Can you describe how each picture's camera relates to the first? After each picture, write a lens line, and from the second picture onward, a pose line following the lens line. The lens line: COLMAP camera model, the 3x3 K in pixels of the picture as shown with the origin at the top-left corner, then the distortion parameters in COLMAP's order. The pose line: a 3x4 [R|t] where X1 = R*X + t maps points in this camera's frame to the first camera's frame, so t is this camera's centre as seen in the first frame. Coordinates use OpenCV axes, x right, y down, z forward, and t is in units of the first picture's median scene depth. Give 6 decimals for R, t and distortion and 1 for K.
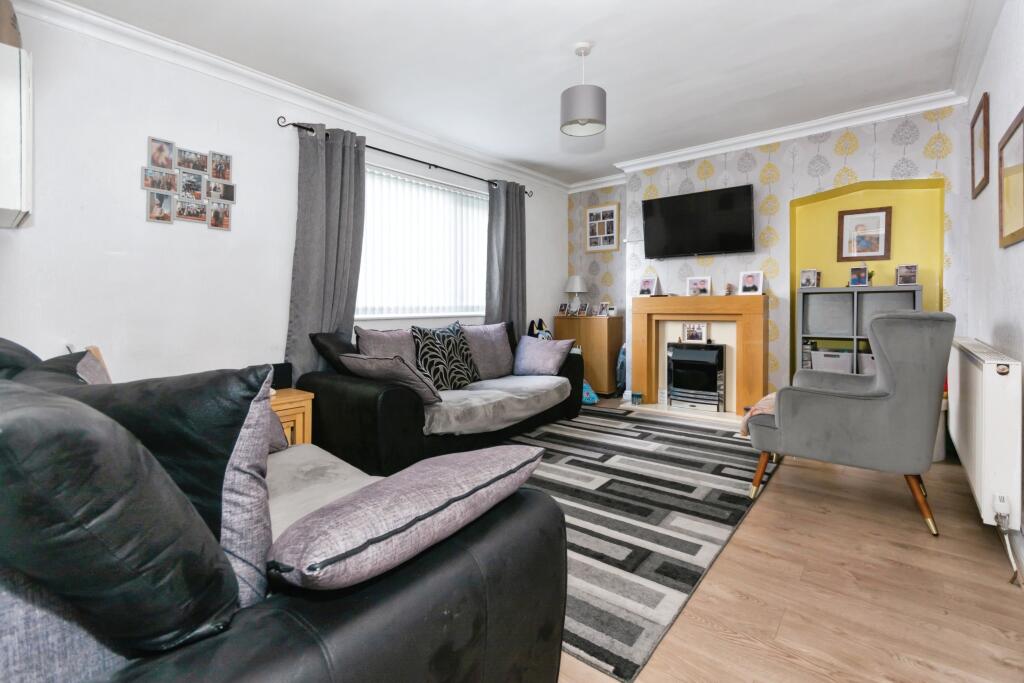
lens RADIAL K [[456.1, 0, 514.6], [0, 456.1, 315.8], [0, 0, 1]] dist [0.000104, 0.000048]
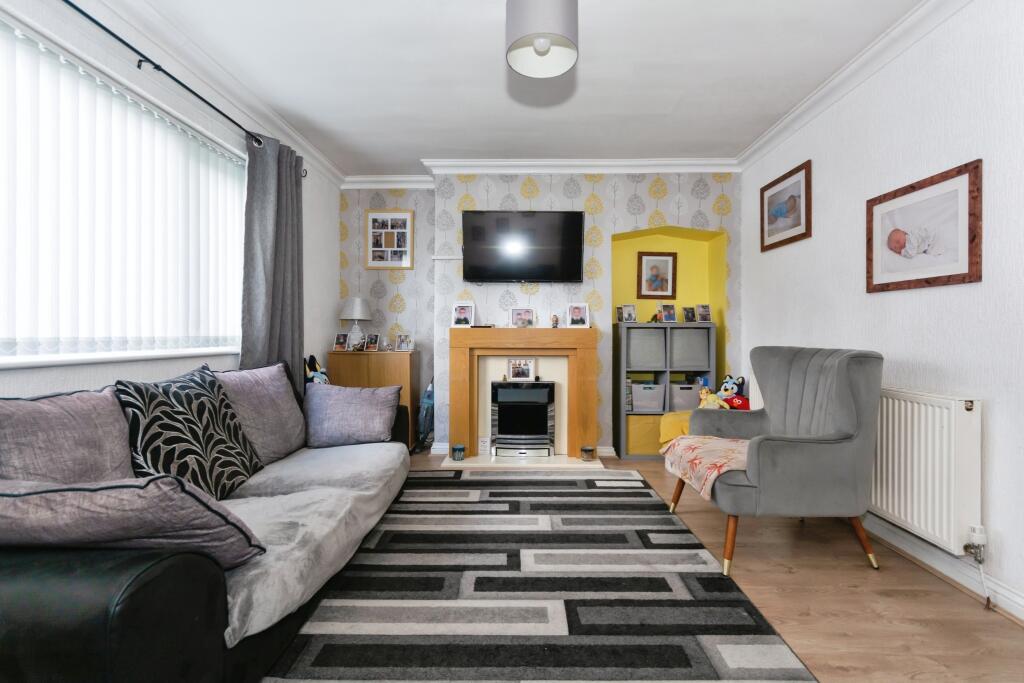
lens RADIAL K [[448.8, 0, 512.0], [0, 448.8, 341.5], [0, 0, 1]] dist [0.000572, 0.000293]
pose [[0.786093, 0.001591, 0.618106, -0.171575], [0.003572, 0.999968, -0.007116, -0.011772], [-0.618097, 0.007802, 0.786063, 0.354332]]
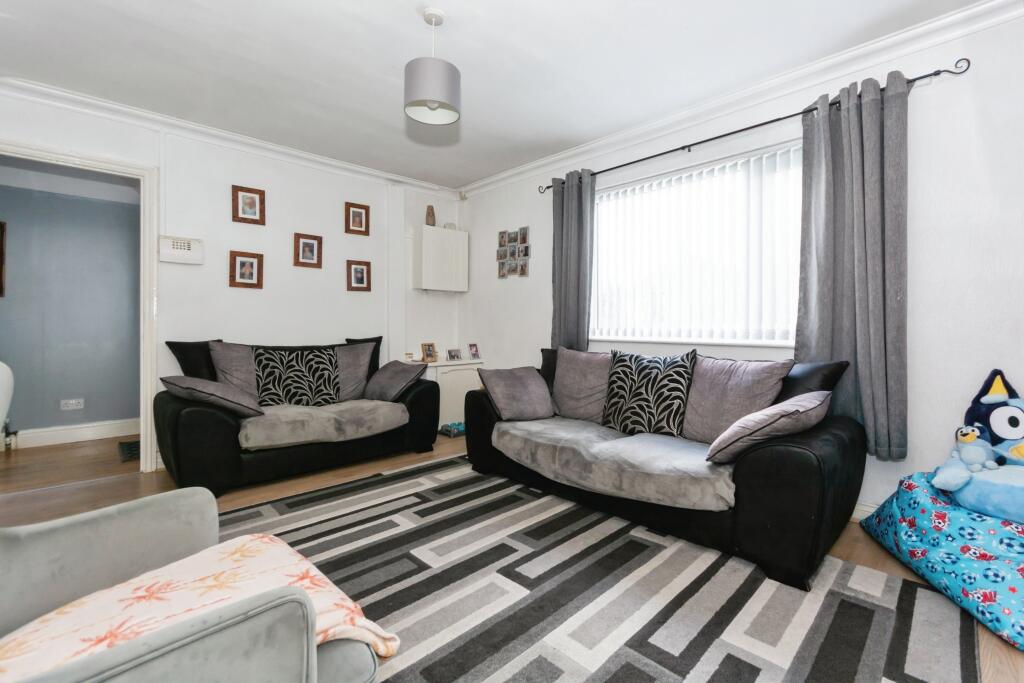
lens RADIAL K [[456.1, 0, 514.6], [0, 456.1, 315.8], [0, 0, 1]] dist [0.000104, 0.000048]
pose [[-0.112187, -0.004967, -0.993675, 0.631769], [-0.019337, 0.999809, -0.002815, -0.035691], [0.993499, 0.018899, -0.112262, 0.809653]]
